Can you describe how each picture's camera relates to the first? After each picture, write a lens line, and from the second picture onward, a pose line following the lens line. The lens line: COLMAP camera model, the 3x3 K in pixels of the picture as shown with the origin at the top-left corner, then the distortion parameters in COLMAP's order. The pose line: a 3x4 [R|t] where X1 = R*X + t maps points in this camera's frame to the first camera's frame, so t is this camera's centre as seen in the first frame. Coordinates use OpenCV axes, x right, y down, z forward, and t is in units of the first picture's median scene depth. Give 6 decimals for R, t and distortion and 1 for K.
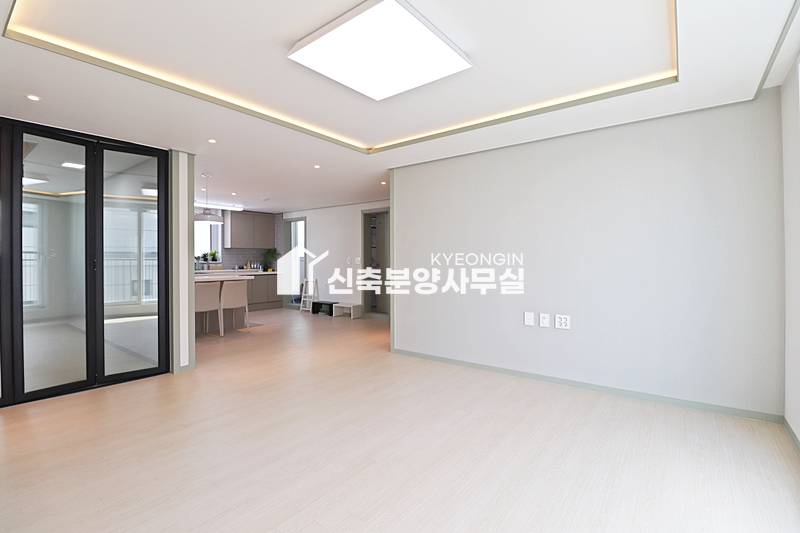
lens RADIAL K [[372.7, 0, 404.2], [0, 372.7, 255.1], [0, 0, 1]] dist [-0.000363, -0.000102]
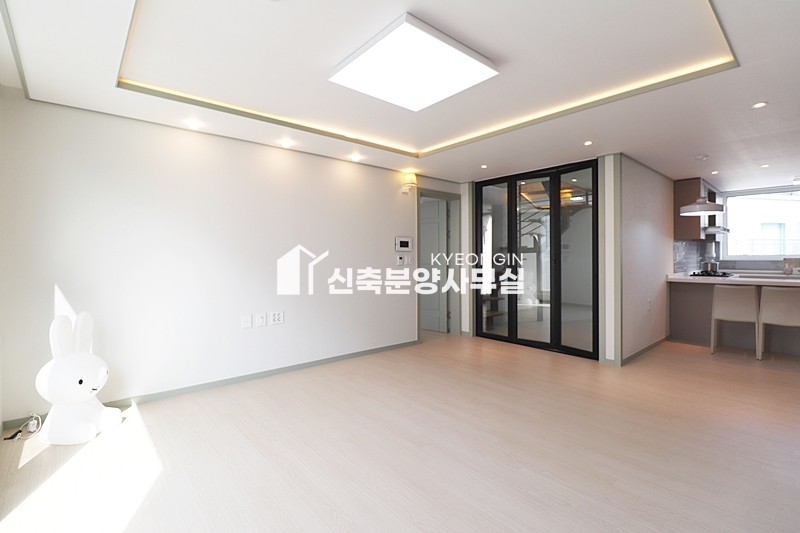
lens RADIAL K [[372.7, 0, 404.2], [0, 372.7, 255.1], [0, 0, 1]] dist [-0.000363, -0.000102]
pose [[-0.188165, 0.003250, -0.982132, 0.561959], [0.005215, 0.999984, 0.002310, -0.001531], [0.982123, -0.004688, -0.188179, 0.660880]]
